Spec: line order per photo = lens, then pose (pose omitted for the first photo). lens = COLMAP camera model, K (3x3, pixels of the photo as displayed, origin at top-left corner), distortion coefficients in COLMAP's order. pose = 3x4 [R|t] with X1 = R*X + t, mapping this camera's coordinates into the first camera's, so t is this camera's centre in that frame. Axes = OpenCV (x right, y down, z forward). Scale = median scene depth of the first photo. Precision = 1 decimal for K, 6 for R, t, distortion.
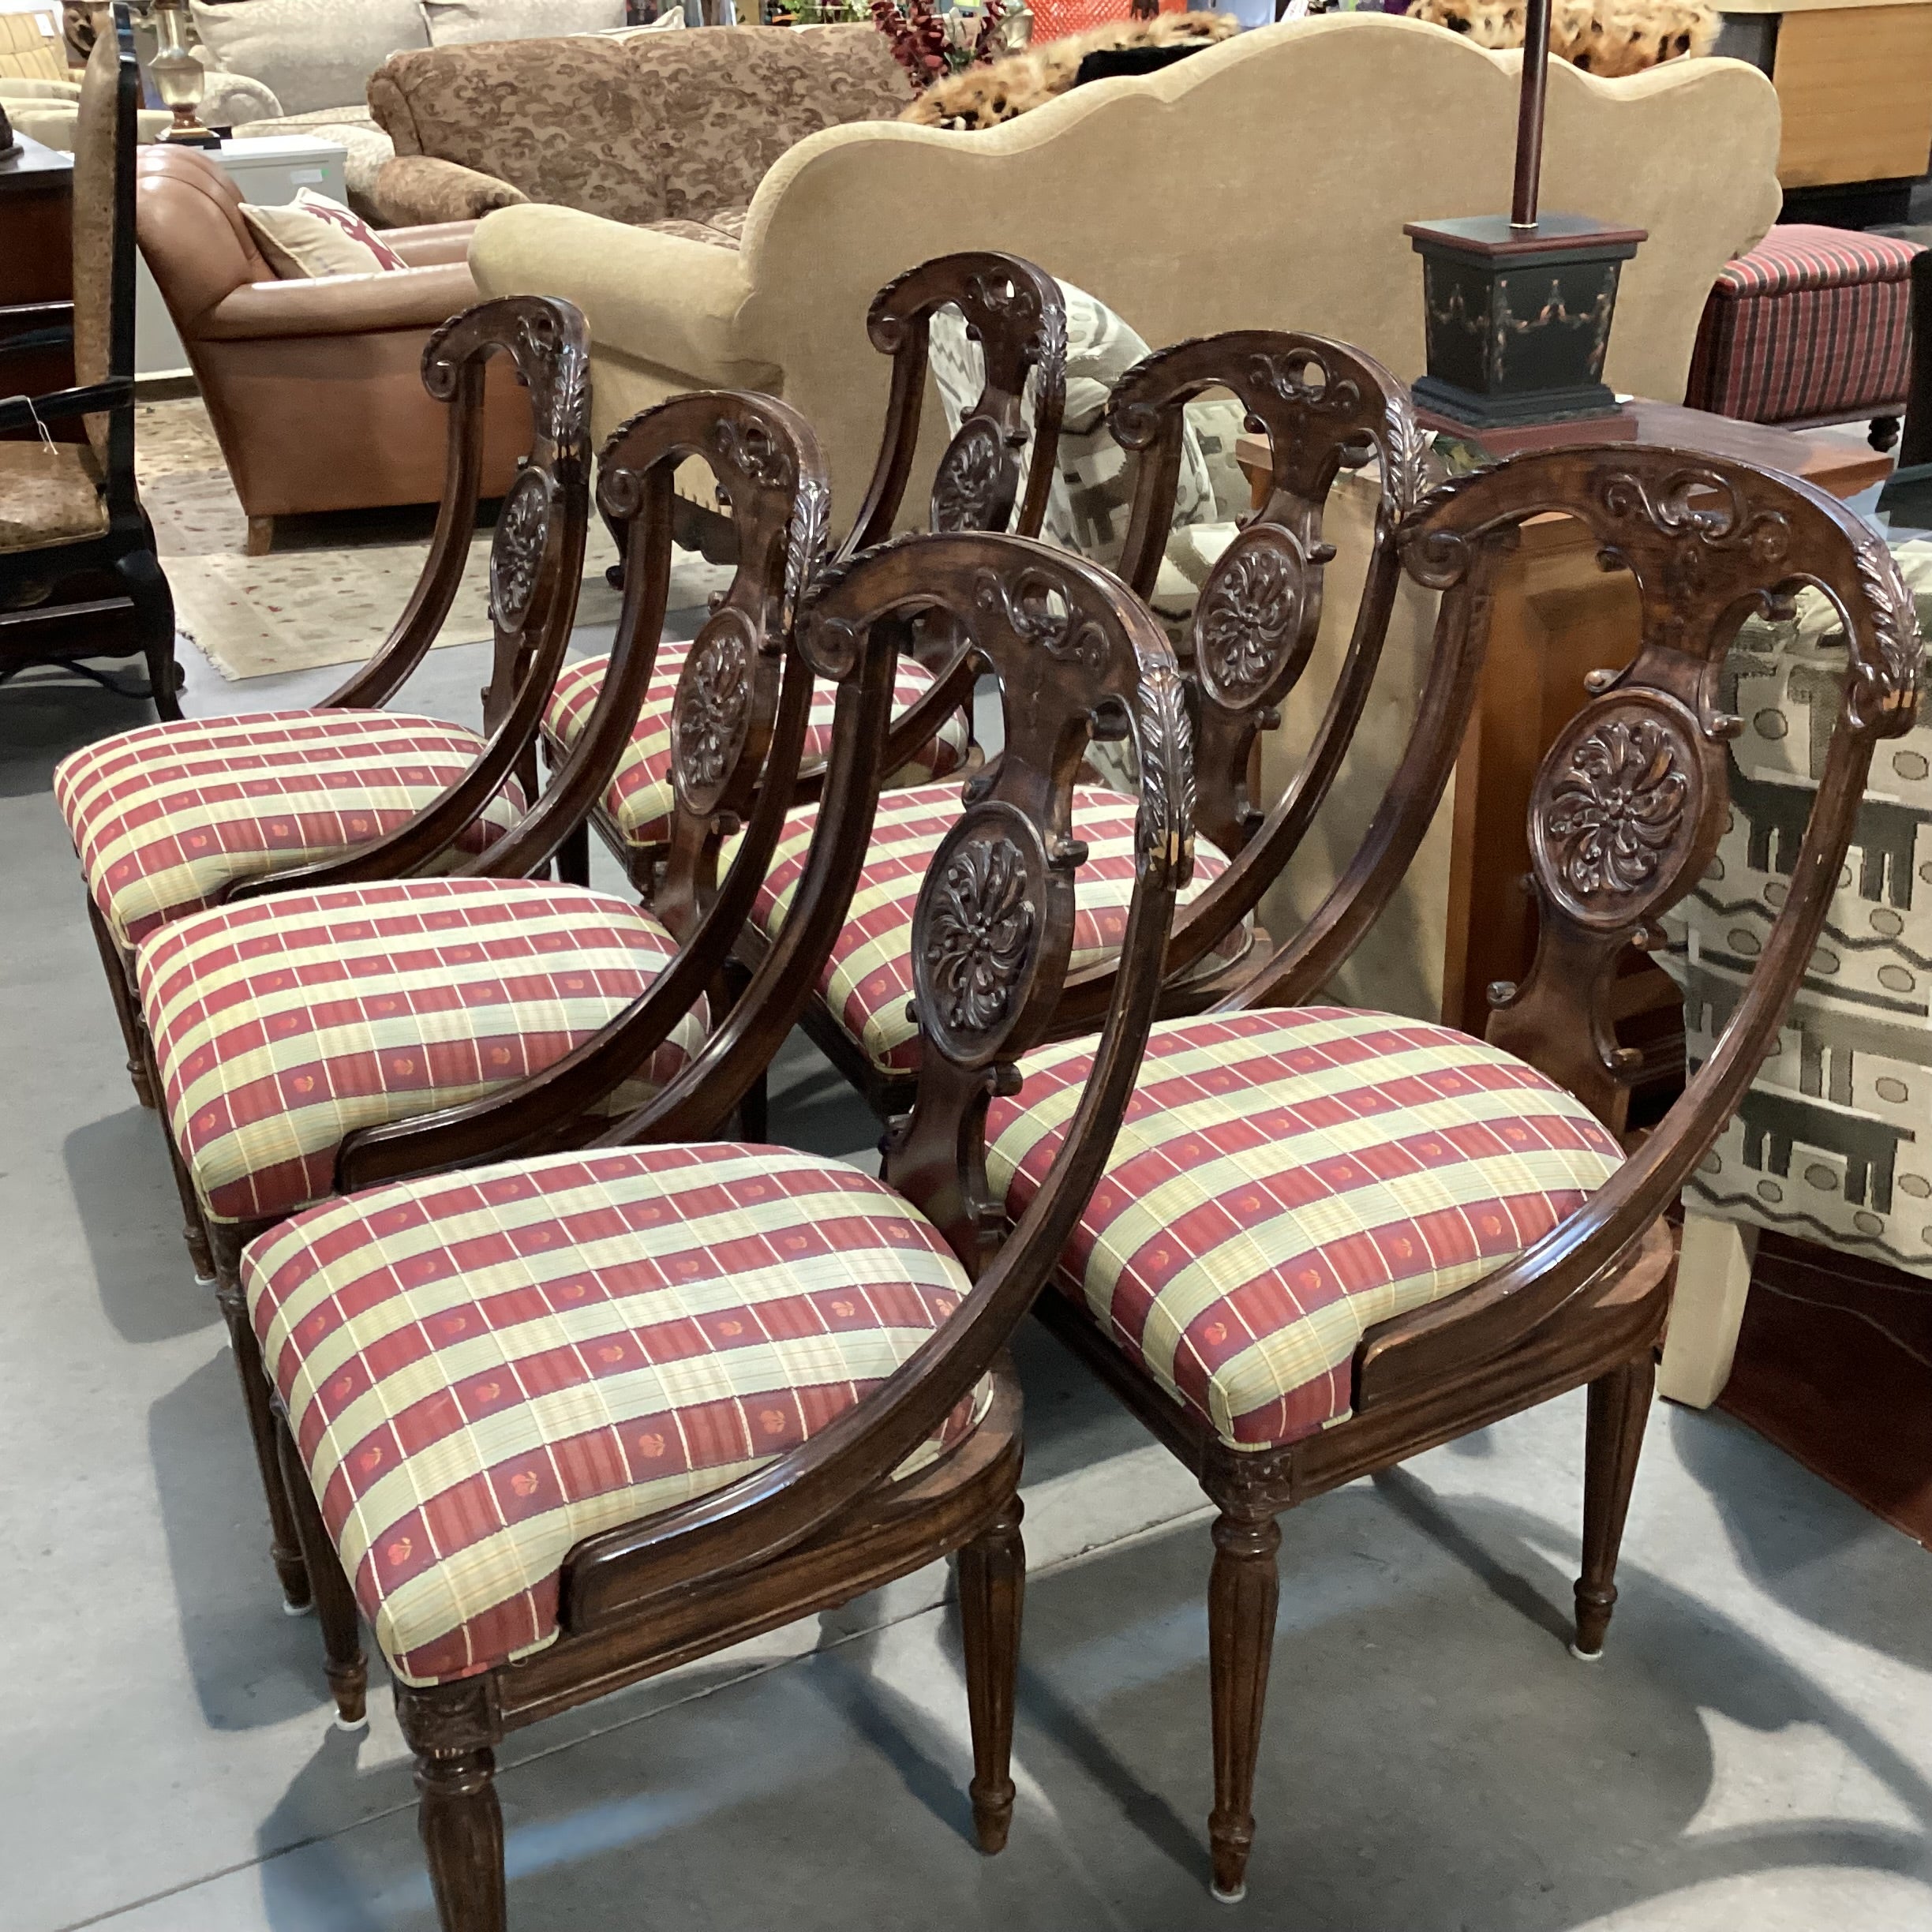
lens RADIAL K [[2299.9, 0, 934.4], [0, 2299.9, 962.0], [0, 0, 1]] dist [0.120409, -0.259444]
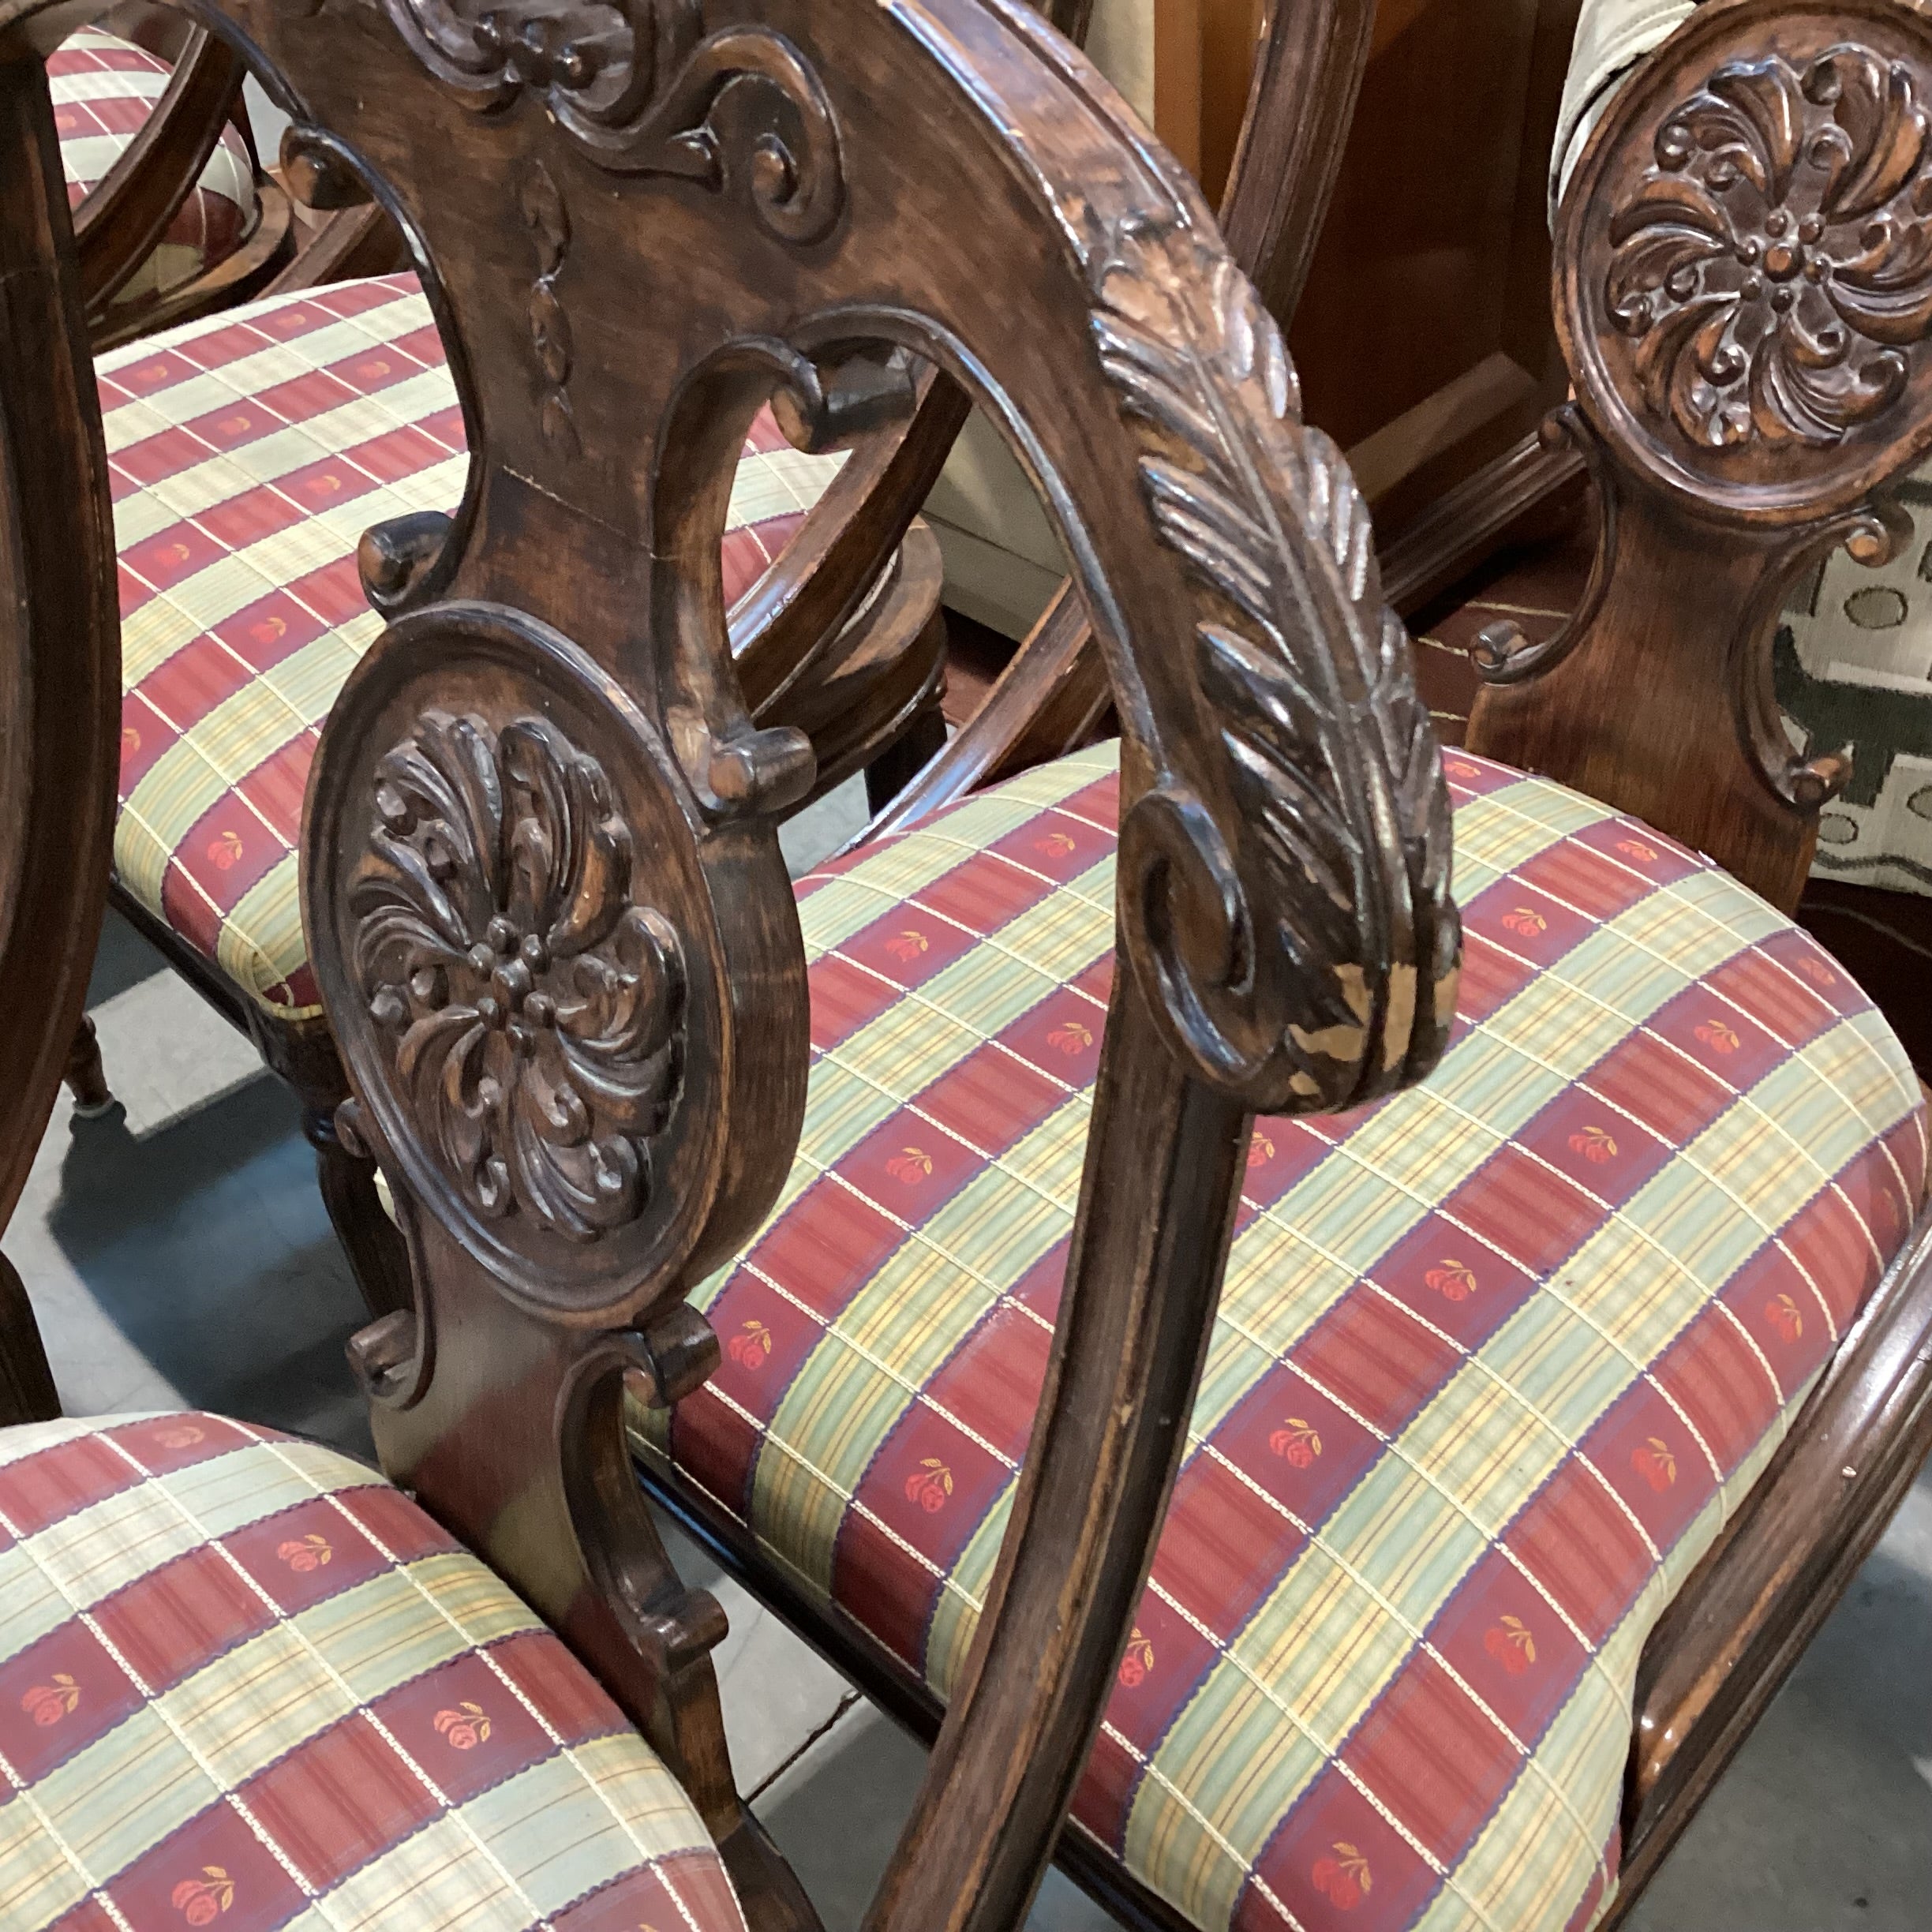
lens RADIAL K [[2299.9, 0, 934.4], [0, 2299.9, 962.0], [0, 0, 1]] dist [0.120409, -0.259444]
pose [[0.948687, -0.230195, 0.216803, 0.003741], [0.158019, 0.938981, 0.305523, -0.093560], [-0.273904, -0.255586, 0.927174, 0.535259]]
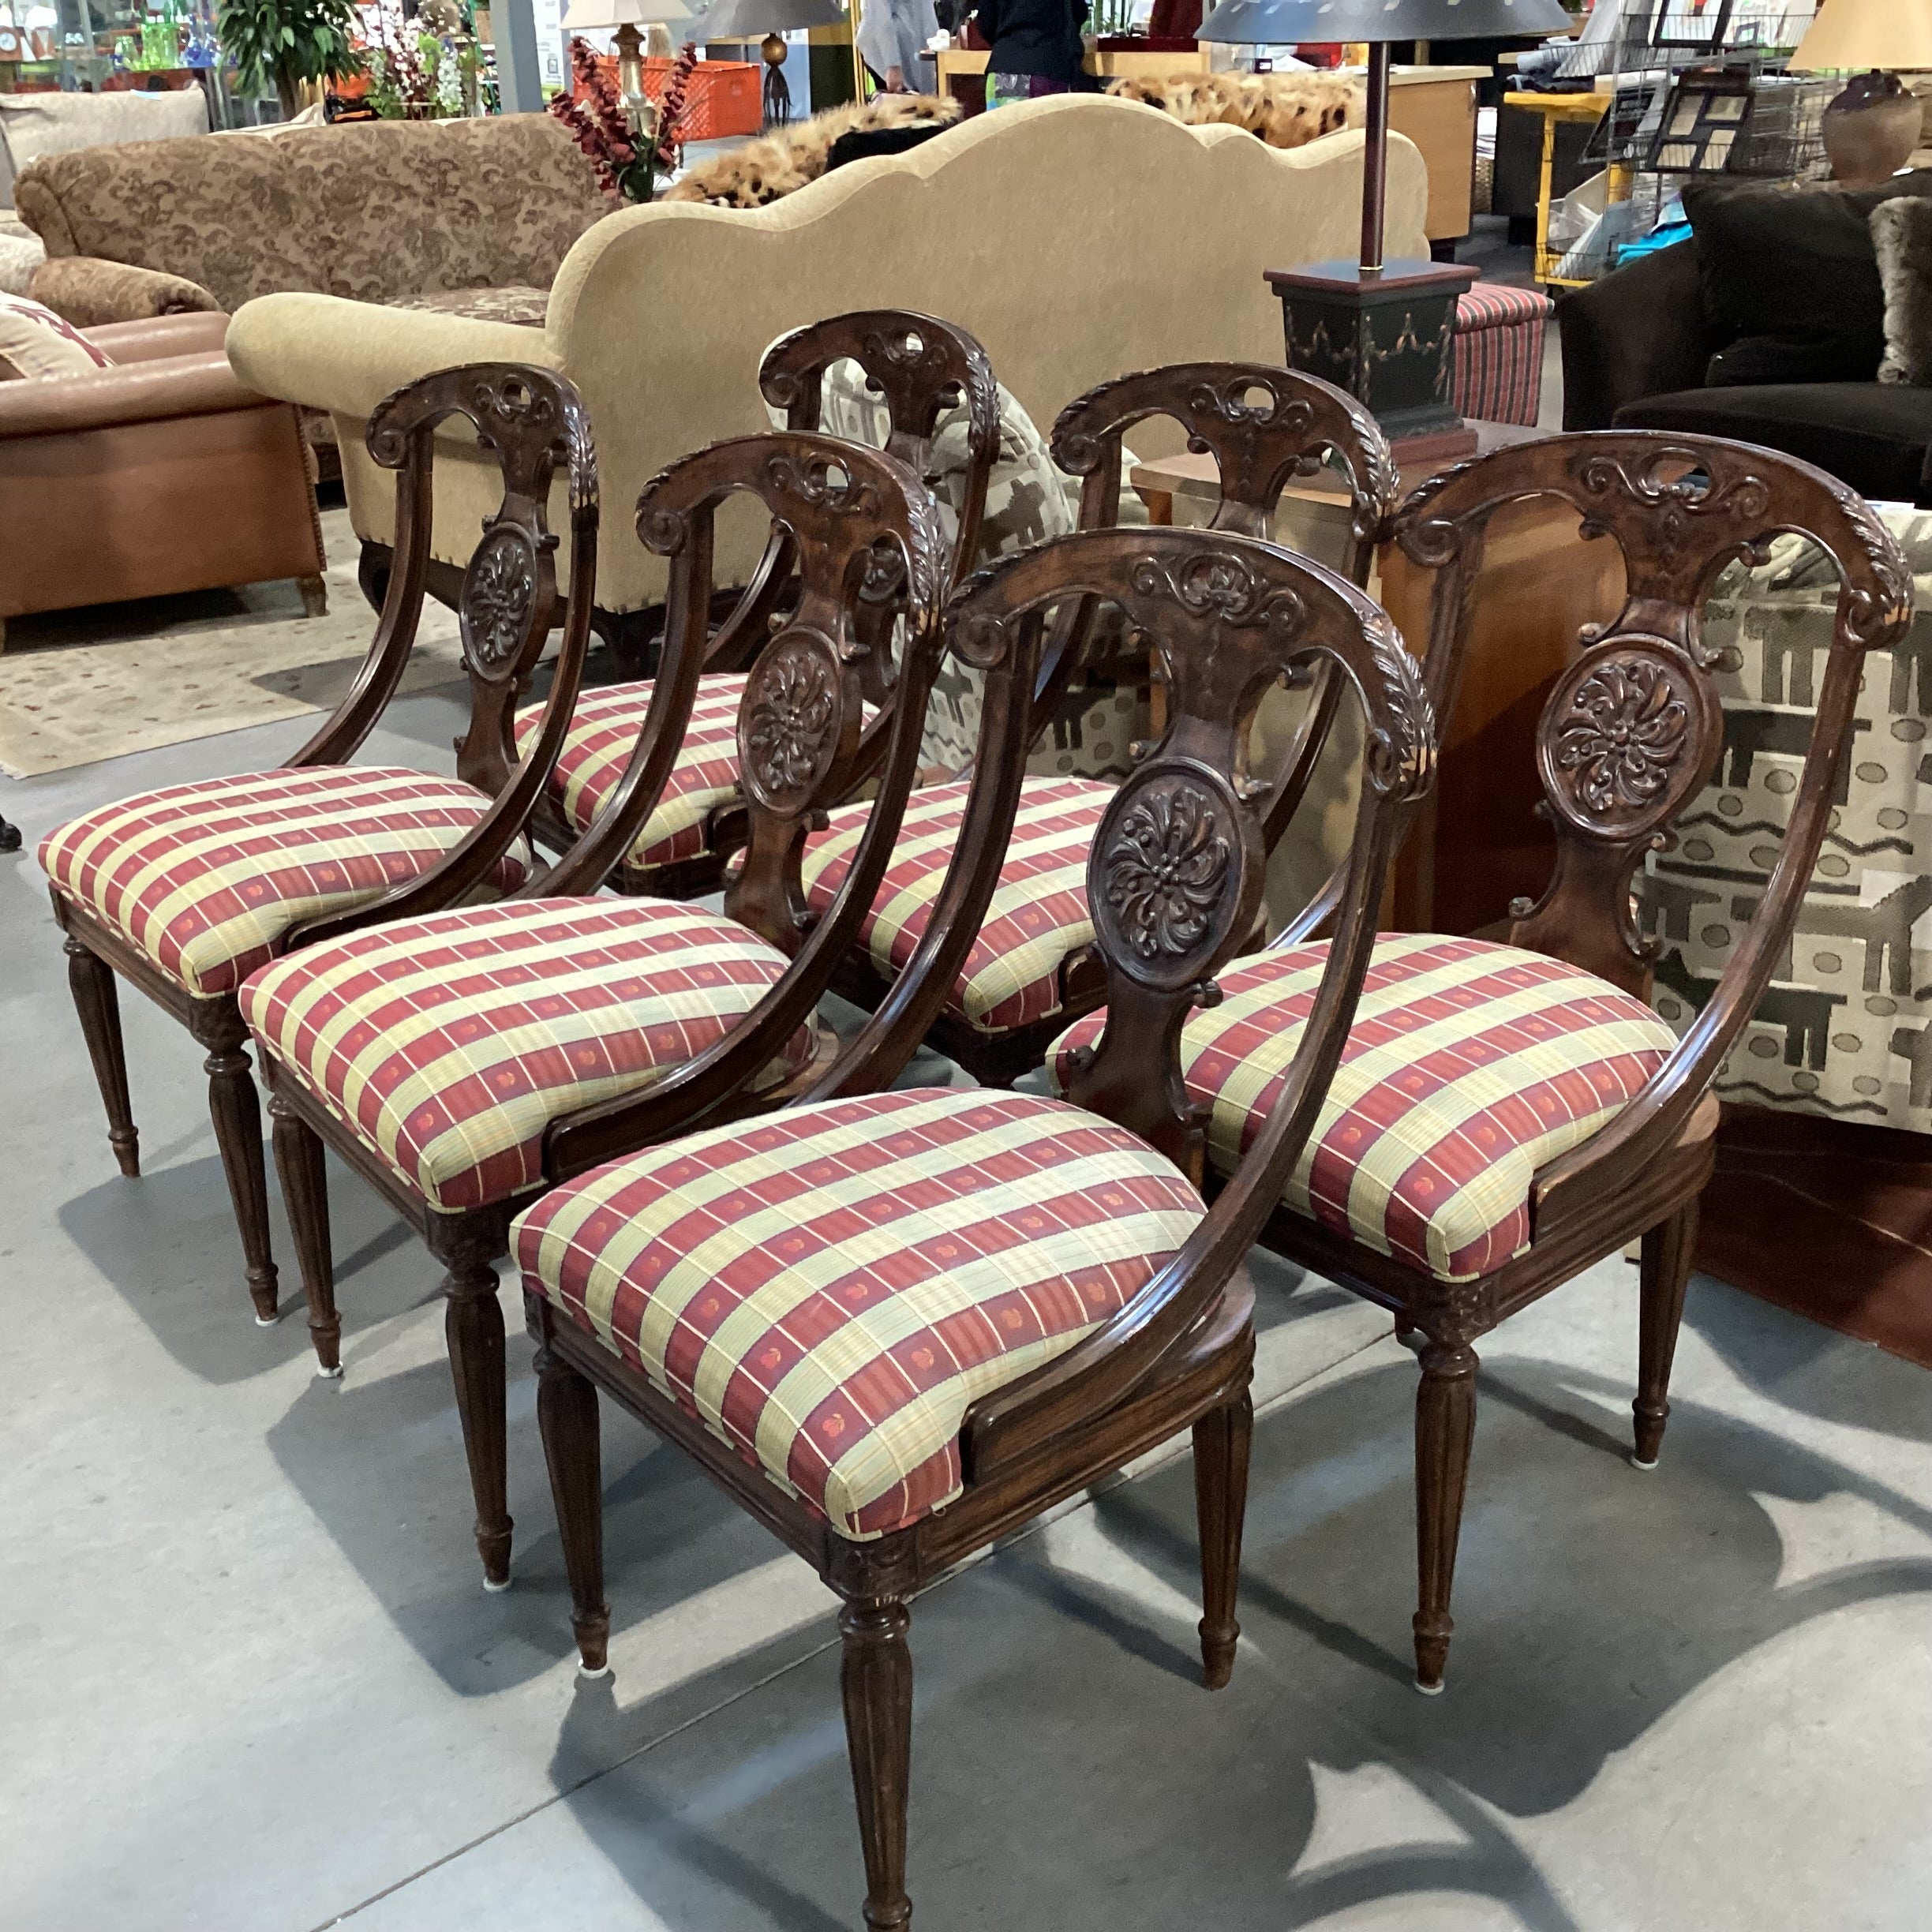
lens RADIAL K [[2299.9, 0, 934.4], [0, 2299.9, 962.0], [0, 0, 1]] dist [0.120409, -0.259444]
pose [[0.978868, -0.087514, 0.184822, -0.256065], [0.093931, 0.995233, -0.026238, 0.042683], [-0.181644, 0.043044, 0.982422, -0.089293]]
